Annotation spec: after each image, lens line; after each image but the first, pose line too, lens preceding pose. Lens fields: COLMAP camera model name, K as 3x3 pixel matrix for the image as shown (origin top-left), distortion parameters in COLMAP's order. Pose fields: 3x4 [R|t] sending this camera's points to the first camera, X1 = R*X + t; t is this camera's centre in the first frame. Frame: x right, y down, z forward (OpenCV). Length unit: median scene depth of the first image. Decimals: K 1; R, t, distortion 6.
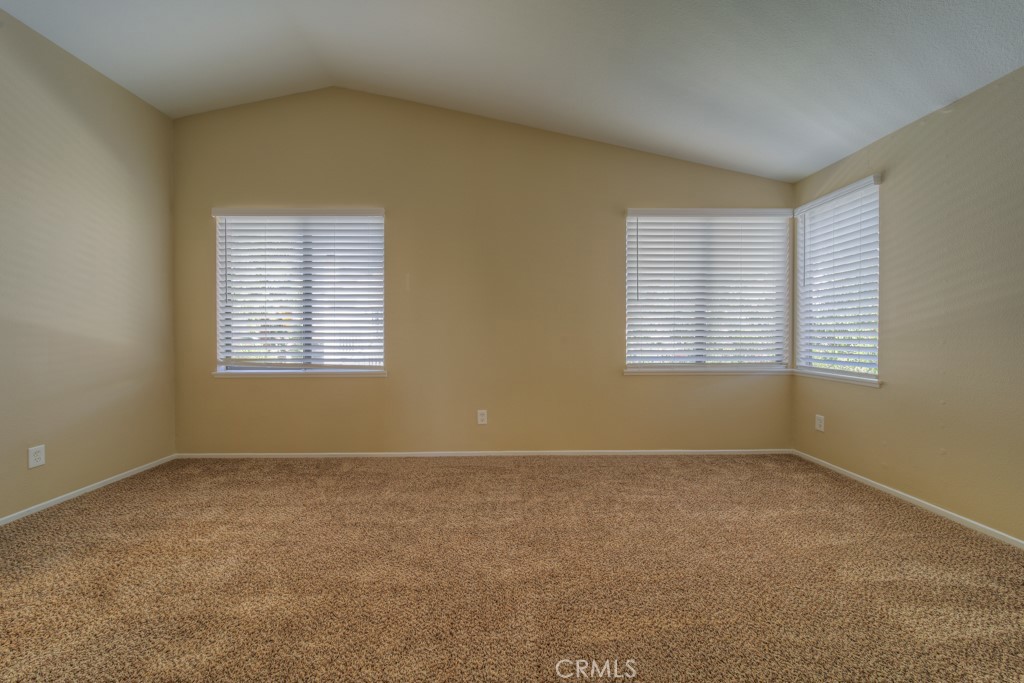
lens RADIAL K [[365.9, 0, 509.4], [0, 365.9, 331.6], [0, 0, 1]] dist [-0.001223, -0.000758]
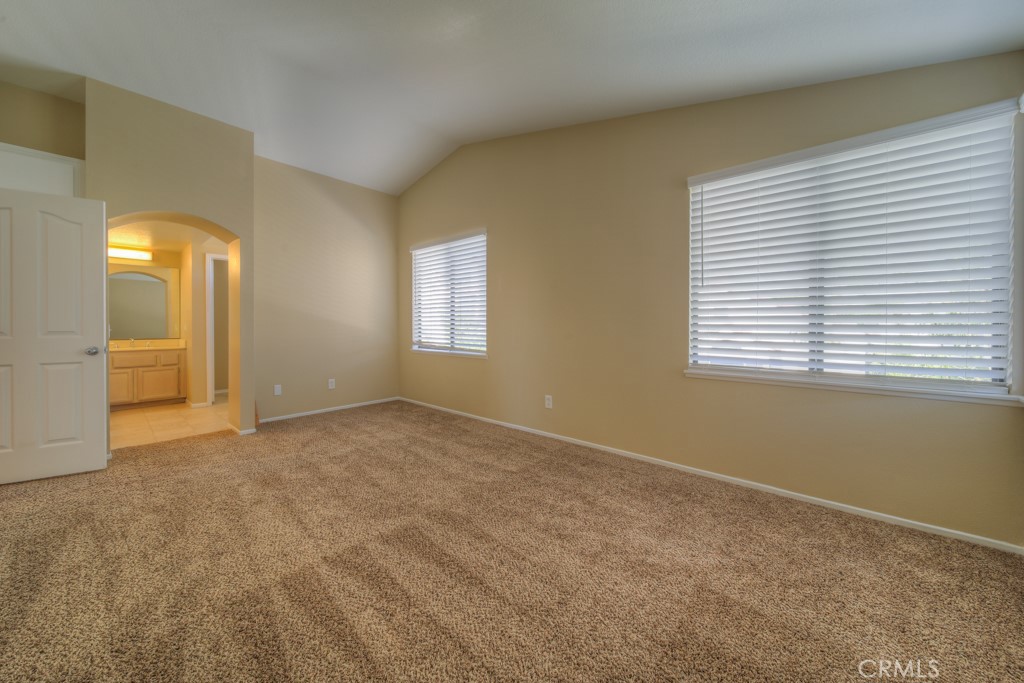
lens RADIAL K [[365.9, 0, 509.3], [0, 365.9, 325.8], [0, 0, 1]] dist [-0.001223, -0.000758]
pose [[0.739180, 0.006280, -0.673479, 0.581054], [-0.006989, 0.999974, 0.001654, 0.003826], [0.673472, 0.003485, 0.739205, 0.104863]]
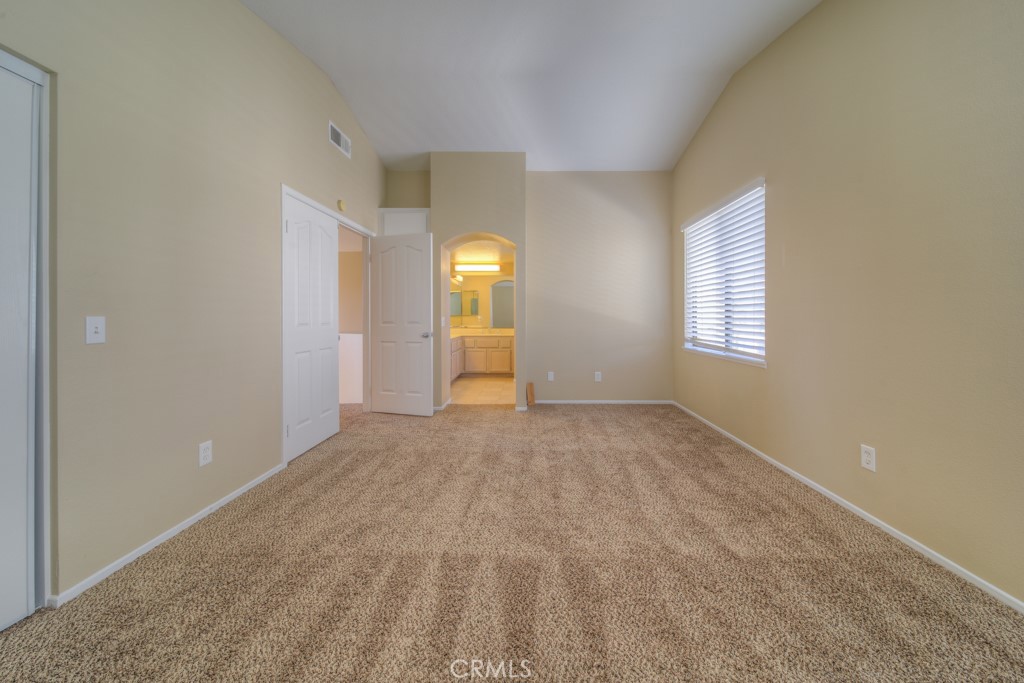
lens RADIAL K [[365.9, 0, 524.9], [0, 365.9, 318.5], [0, 0, 1]] dist [-0.001223, -0.000758]
pose [[-0.022688, 0.005360, -0.999728, 0.545143], [-0.007519, 0.999956, 0.005532, 0.004194], [0.999714, 0.007642, -0.022646, 0.443804]]
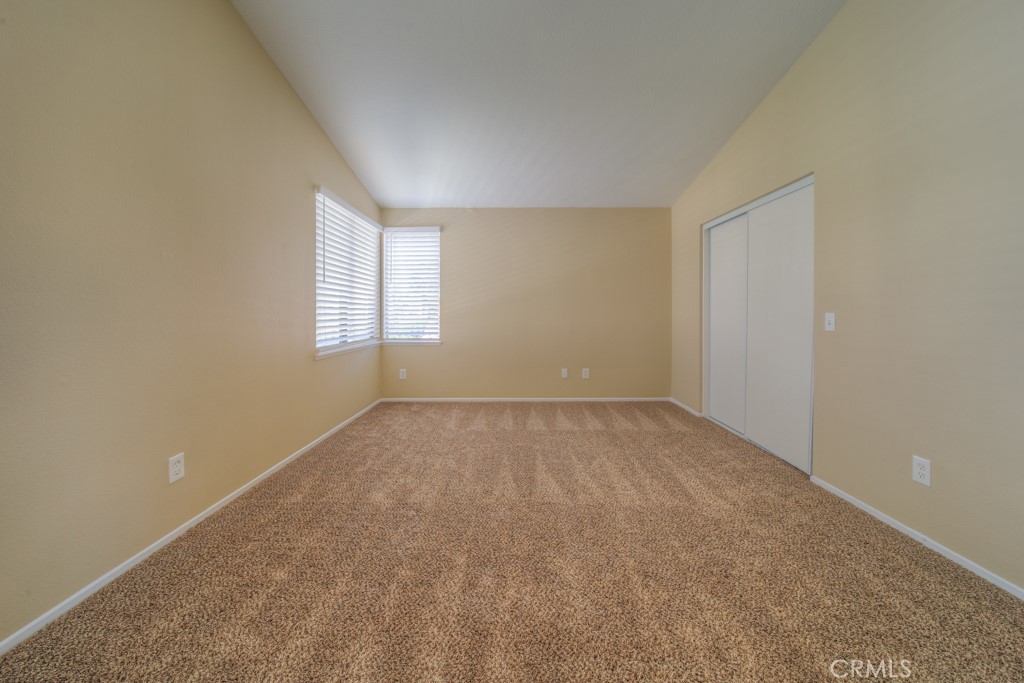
lens RADIAL K [[365.9, 0, 507.8], [0, 365.9, 318.0], [0, 0, 1]] dist [-0.001223, -0.000758]
pose [[0.021901, -0.006710, 0.999738, -0.615577], [0.008006, 0.999947, 0.006536, 0.008617], [-0.999728, 0.007861, 0.021953, 0.487283]]
